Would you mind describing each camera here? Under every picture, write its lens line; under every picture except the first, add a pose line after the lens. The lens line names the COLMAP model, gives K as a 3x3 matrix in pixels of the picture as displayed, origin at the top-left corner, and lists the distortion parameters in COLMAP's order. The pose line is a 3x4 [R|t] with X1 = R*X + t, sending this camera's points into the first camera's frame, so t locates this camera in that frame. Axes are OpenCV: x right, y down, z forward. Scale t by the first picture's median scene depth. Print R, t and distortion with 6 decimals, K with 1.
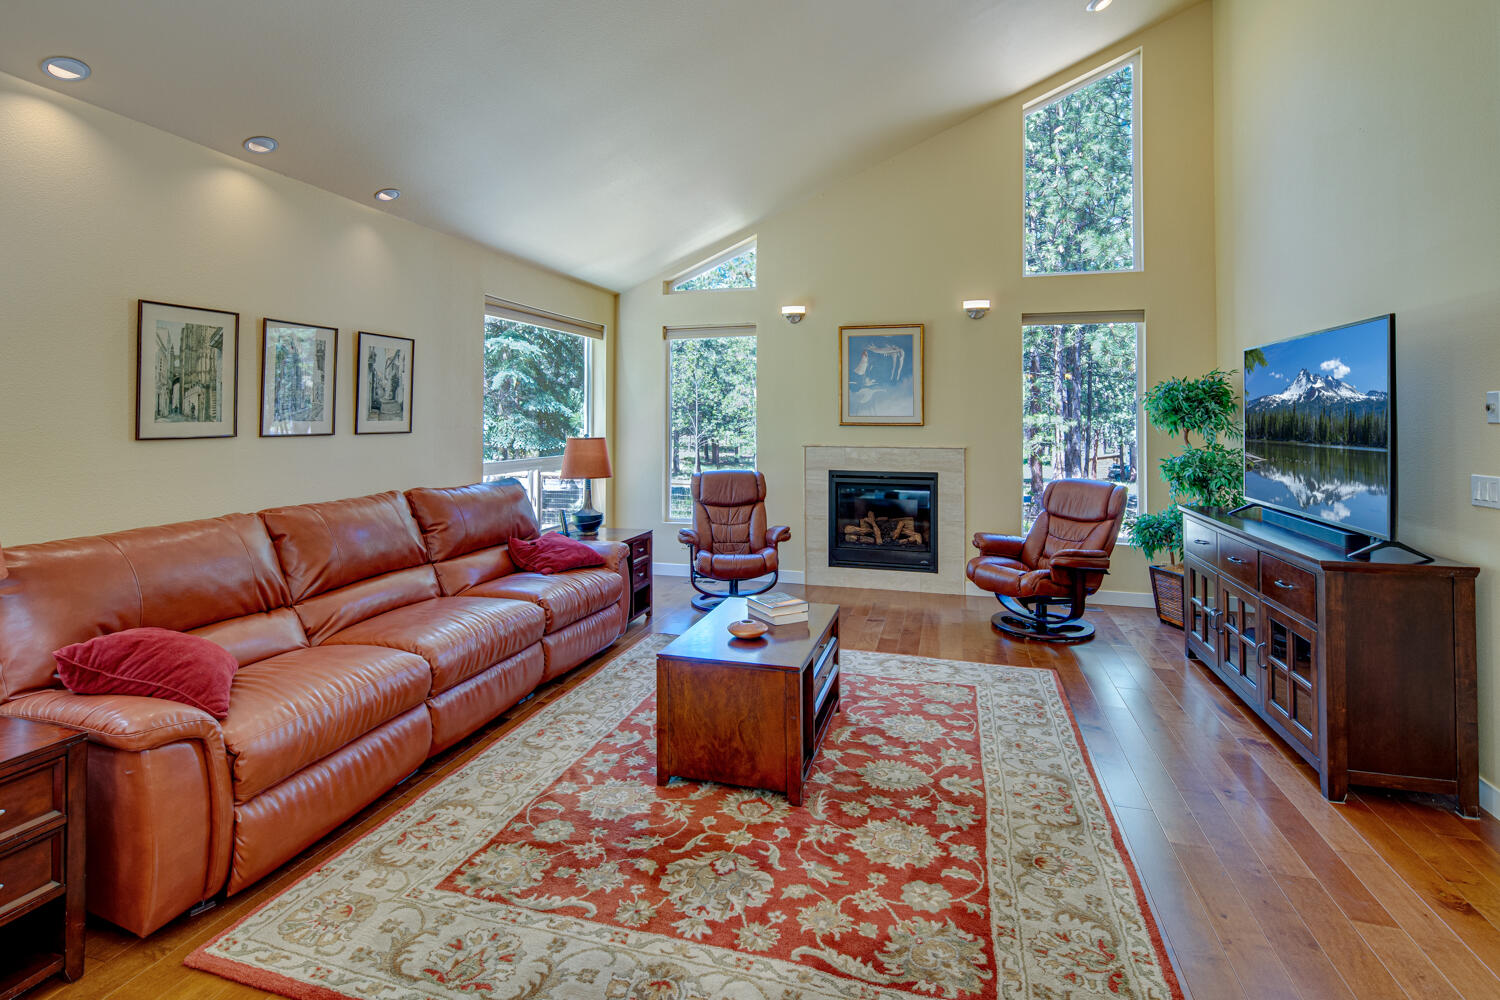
lens RADIAL K [[743.7, 0, 742.6], [0, 743.7, 401.5], [0, 0, 1]] dist [0.001821, -0.000997]
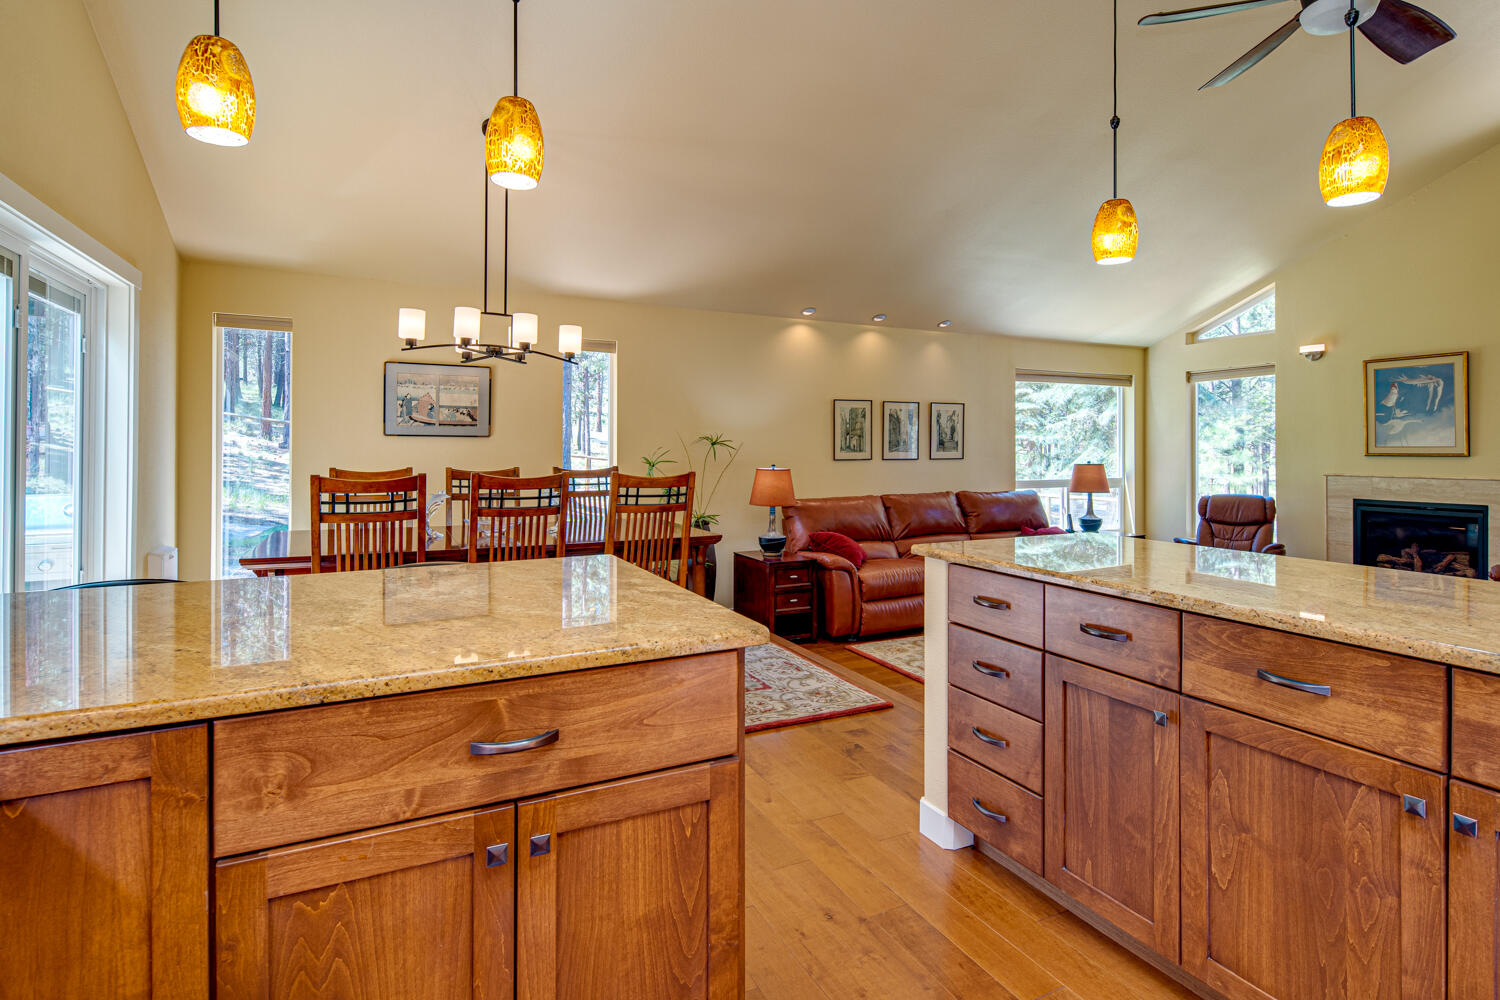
lens RADIAL K [[745.0, 0, 738.6], [0, 745.0, 444.5], [0, 0, 1]] dist [0.000352, -0.000539]
pose [[0.666209, -0.008775, -0.745713, 0.670420], [0.020095, 0.999779, 0.006188, -0.016335], [0.745494, -0.019108, 0.666238, -0.714145]]
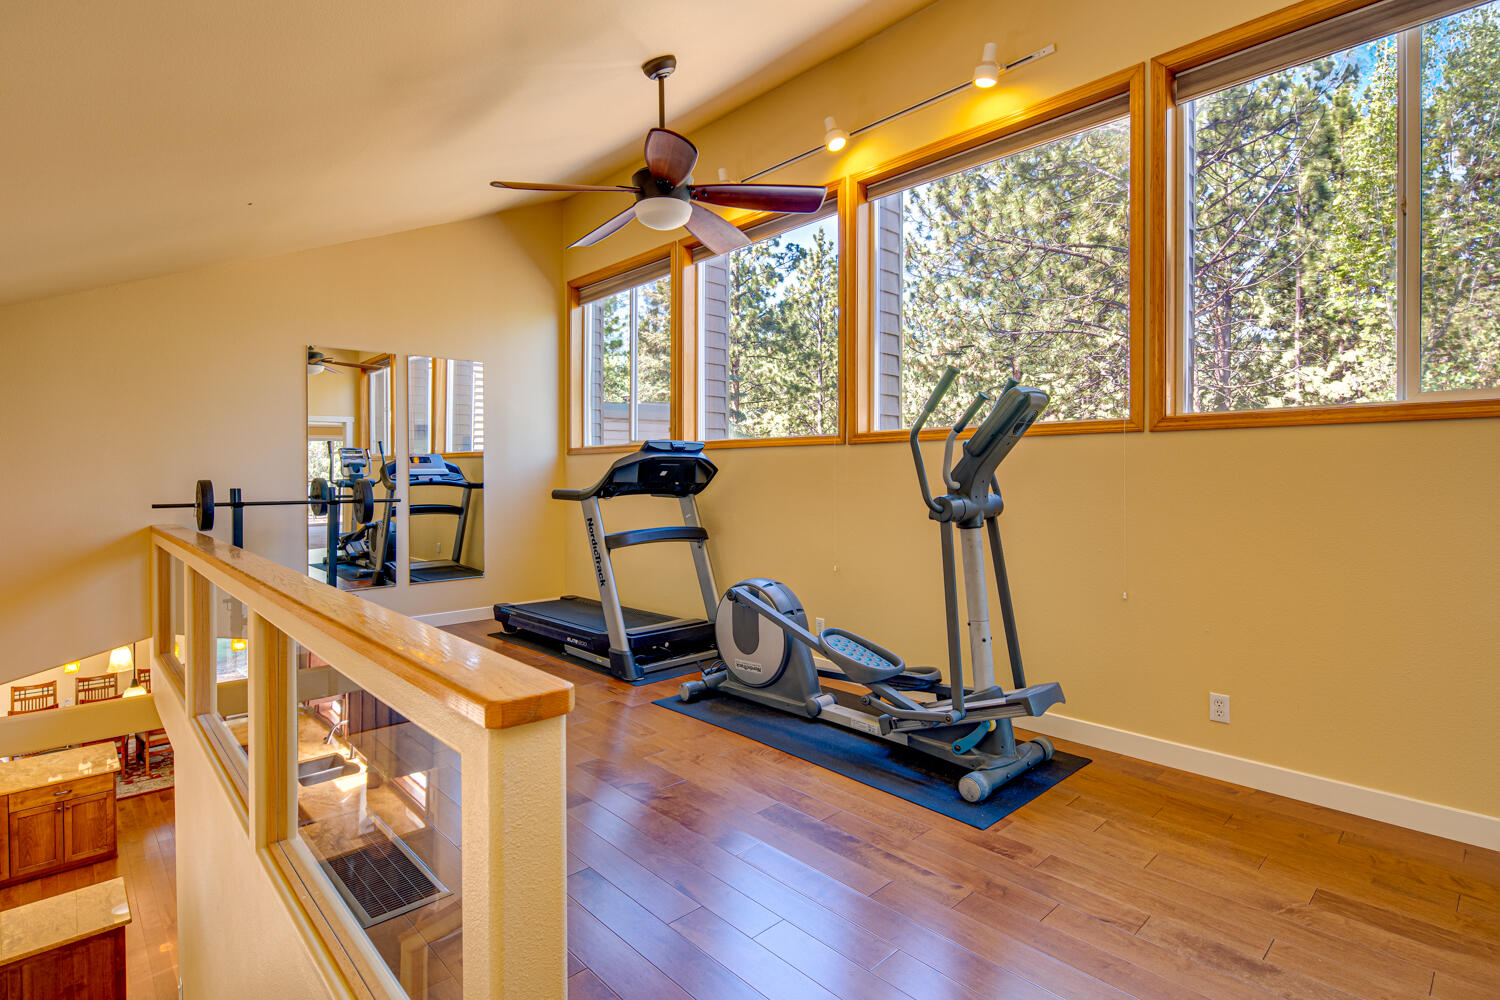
lens RADIAL K [[743.8, 0, 745.2], [0, 743.8, 473.8], [0, 0, 1]] dist [-0.001488, -0.000708]
pose [[0.859735, -0.003328, -0.510730, 3.355913], [0.017506, 0.999583, 0.022956, -0.885446], [0.510440, -0.028677, 0.859435, -1.435506]]
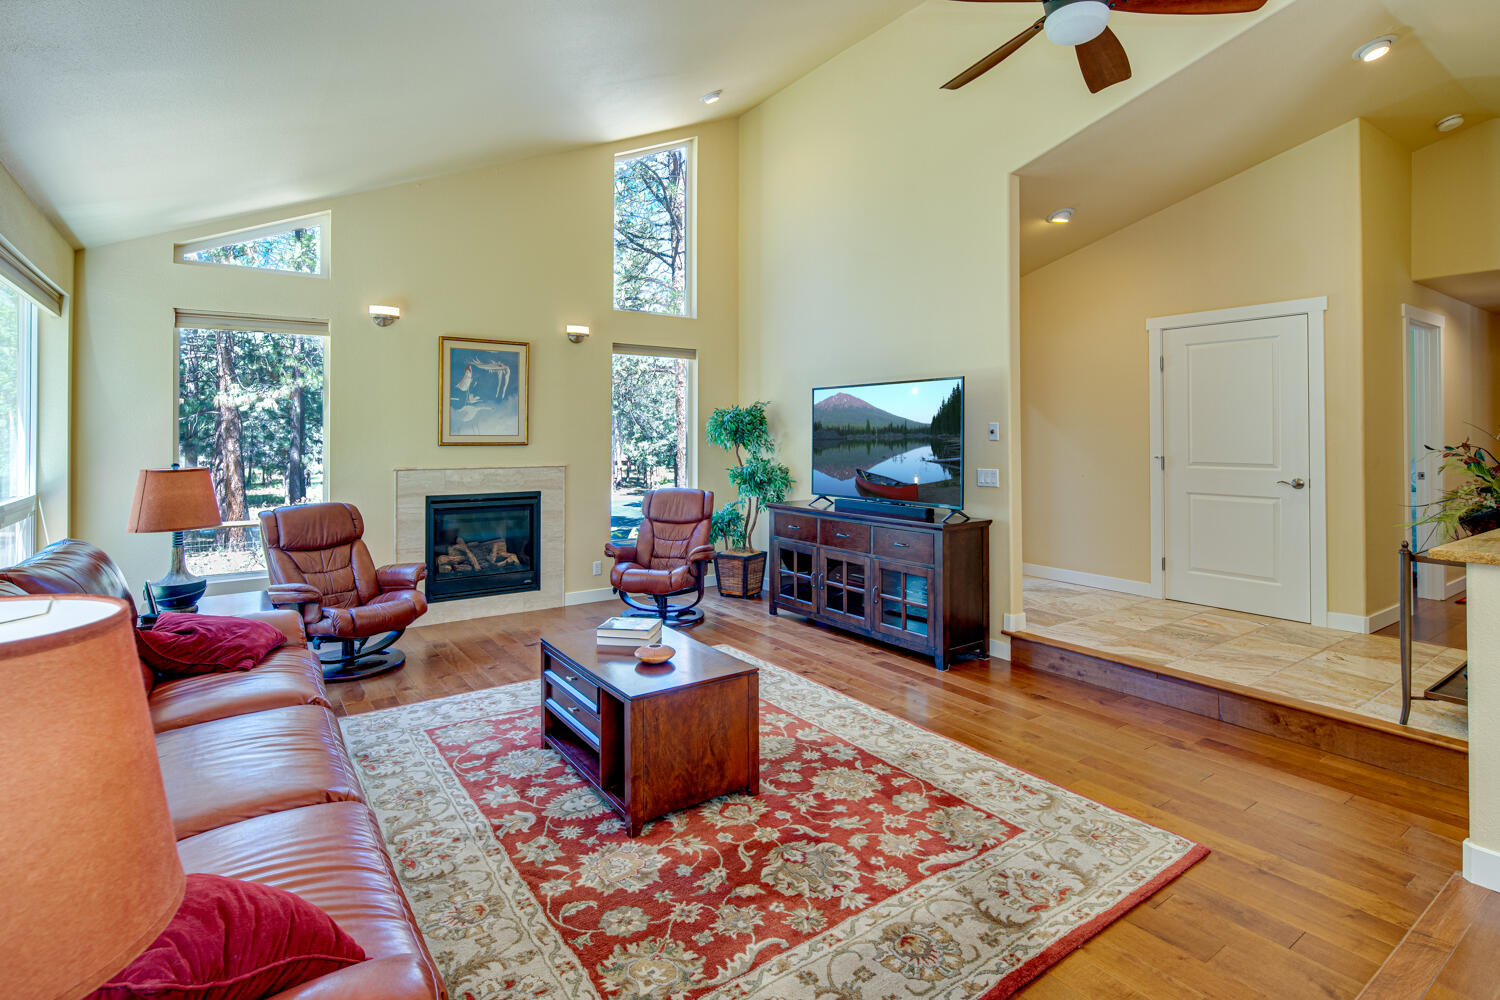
lens RADIAL K [[739.3, 0, 748.0], [0, 739.3, 427.8], [0, 0, 1]] dist [0.002685, -0.000140]
pose [[0.622386, 0.006533, 0.782683, -0.704268], [-0.016617, 0.999850, 0.004867, -0.000343], [-0.782534, -0.016035, 0.622401, 0.305462]]
